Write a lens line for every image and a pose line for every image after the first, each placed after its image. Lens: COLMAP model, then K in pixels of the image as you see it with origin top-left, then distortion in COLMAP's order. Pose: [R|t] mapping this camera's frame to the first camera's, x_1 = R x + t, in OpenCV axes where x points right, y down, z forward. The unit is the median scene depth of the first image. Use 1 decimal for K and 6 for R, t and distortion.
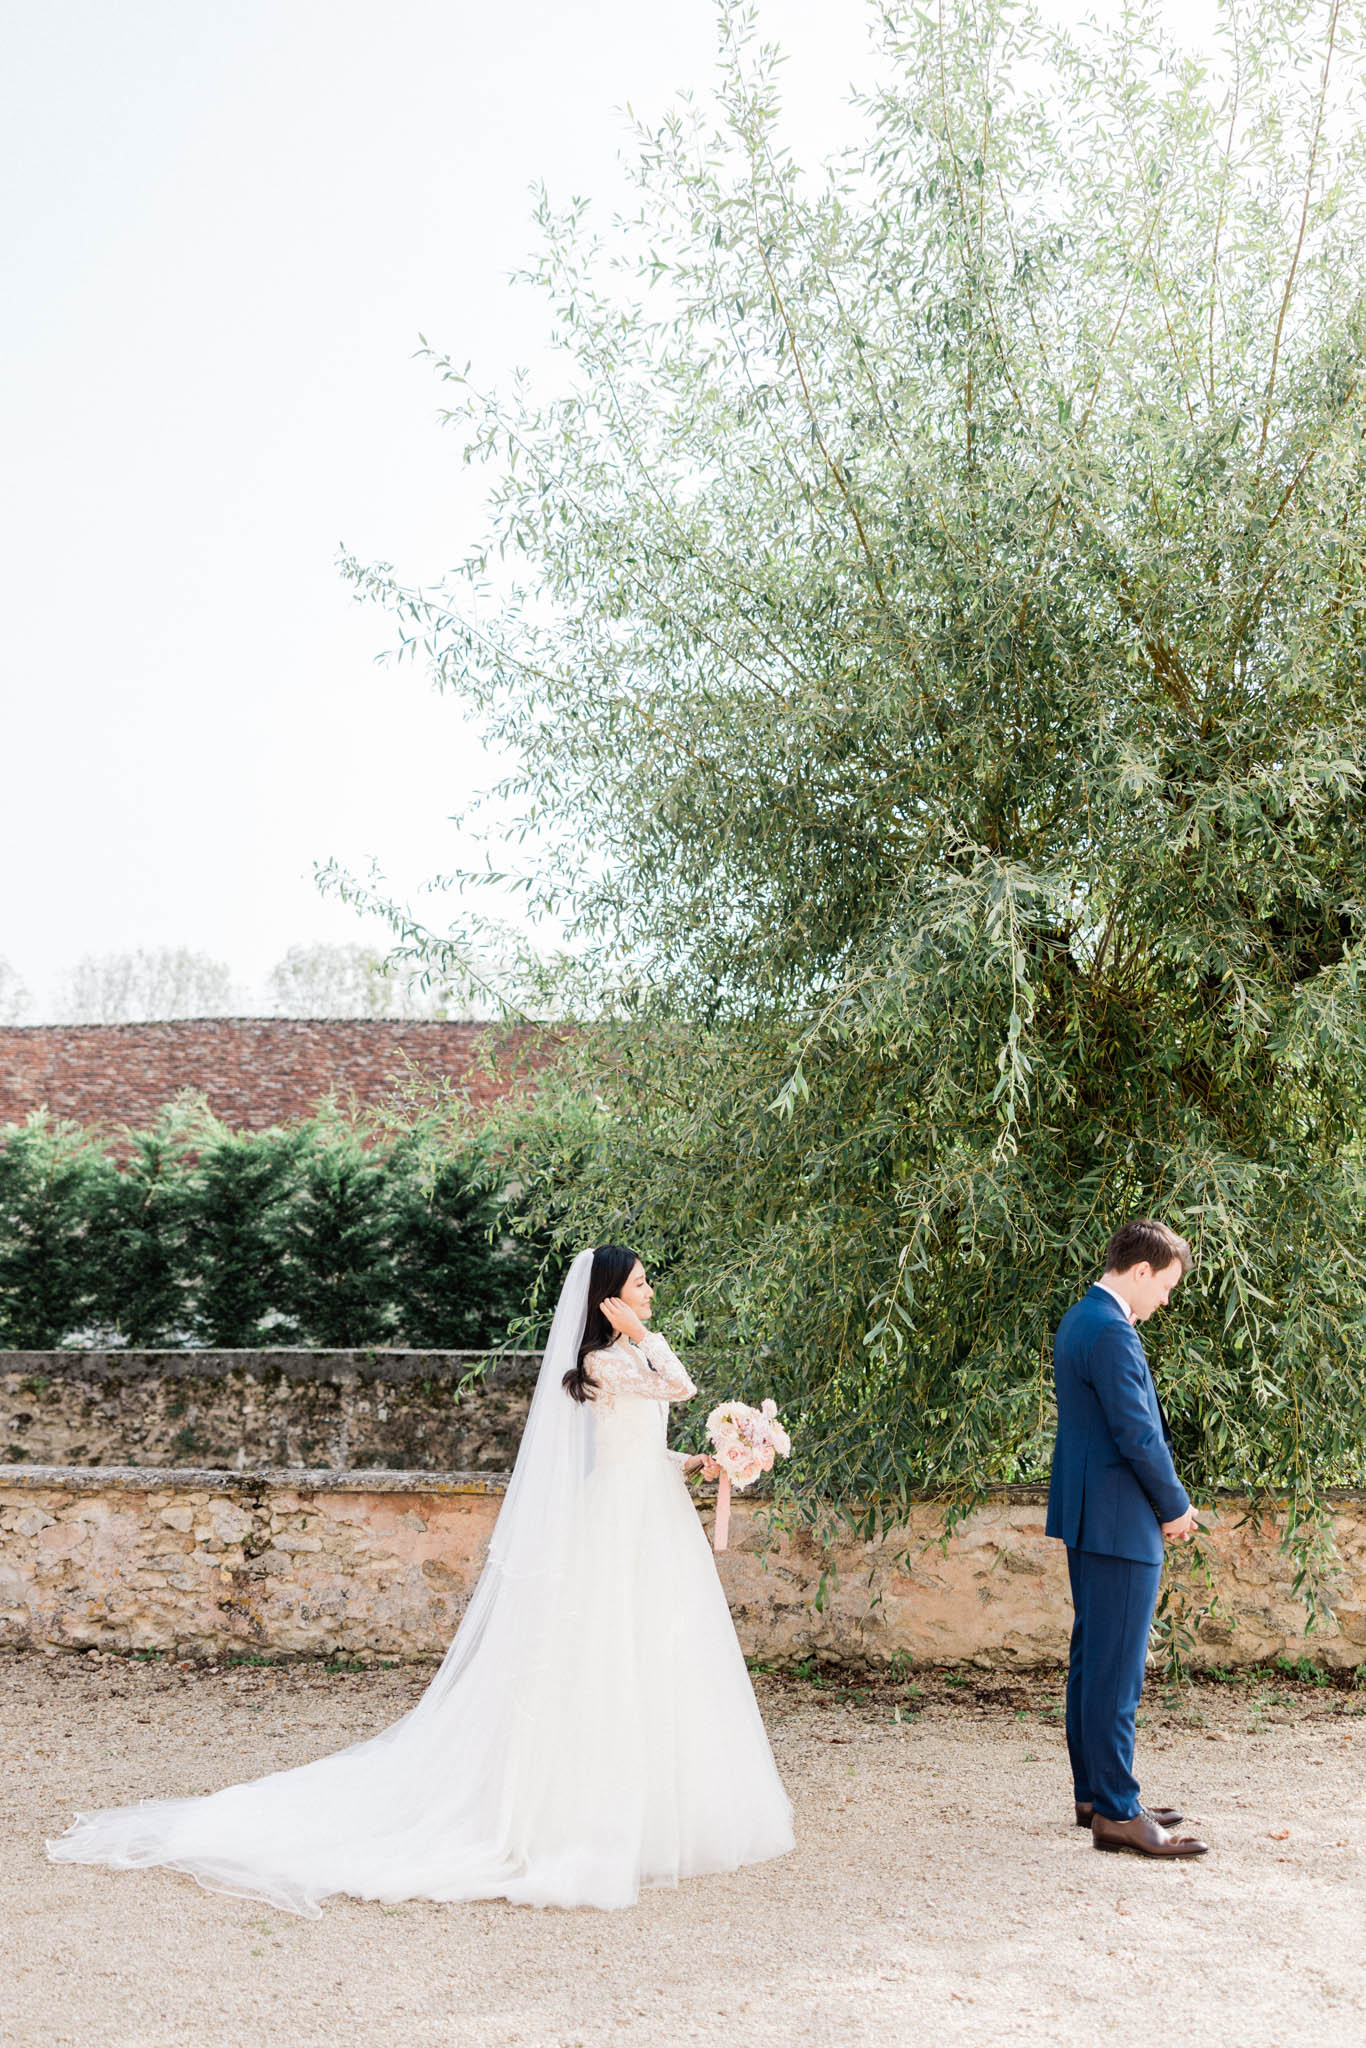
lens RADIAL K [[1902.5, 0, 683.0], [0, 1902.5, 1024.0], [0, 0, 1]] dist [-0.013707, 0.002661]
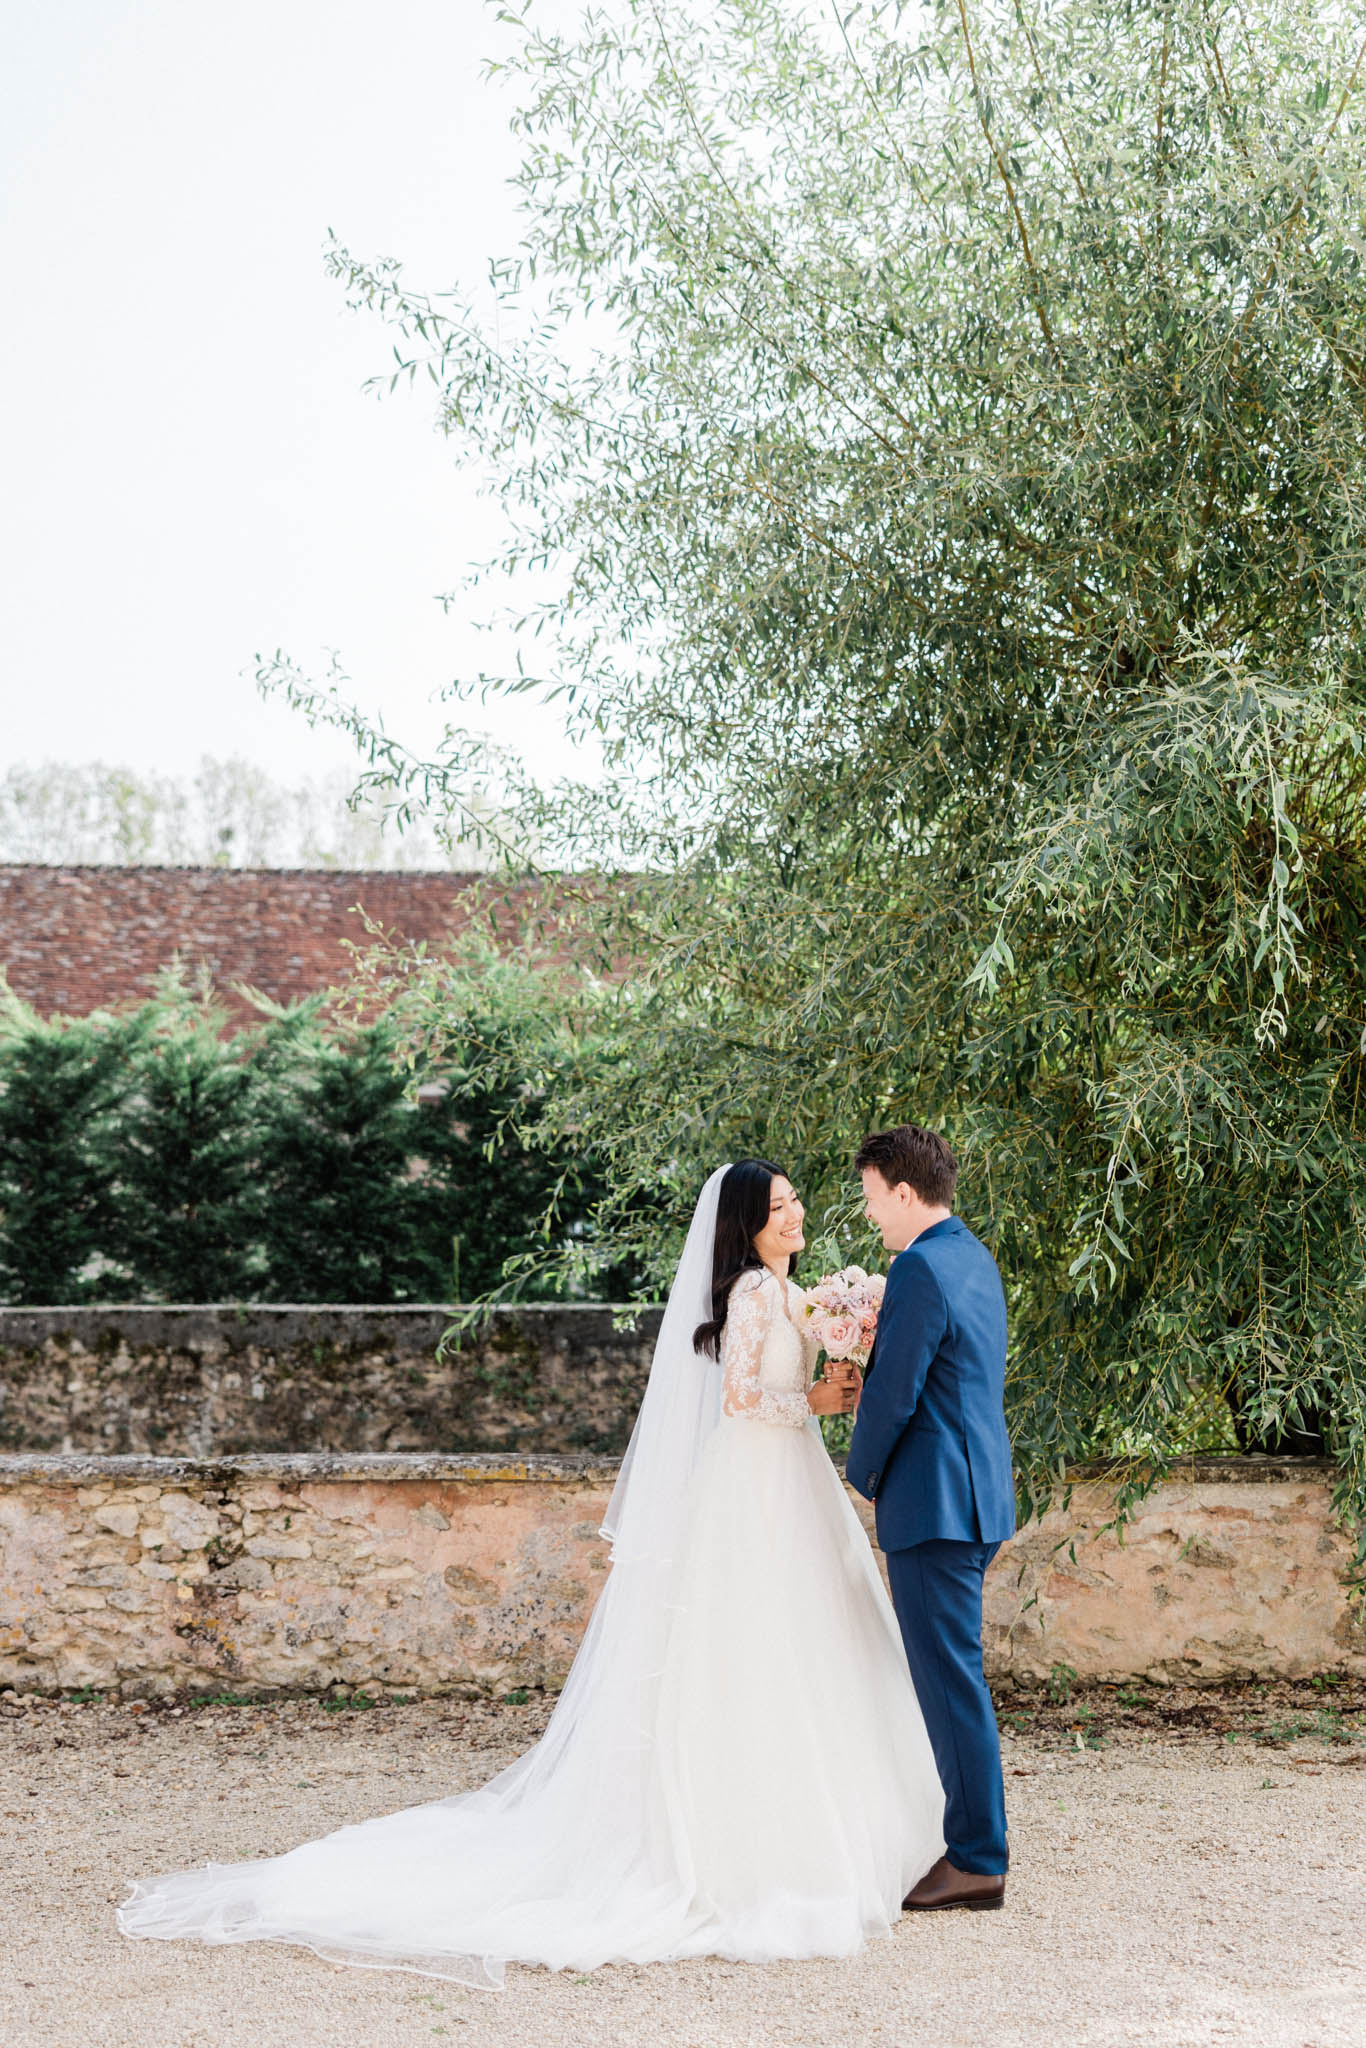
lens RADIAL K [[2580.8, 0, 683.0], [0, 2580.8, 1024.0], [0, 0, 1]] dist [-0.018660, -0.055938]
pose [[0.996036, -0.001145, 0.088939, -0.121625], [-0.004034, 0.998307, 0.058023, -0.000291], [-0.088854, -0.058151, 0.994346, -0.038511]]
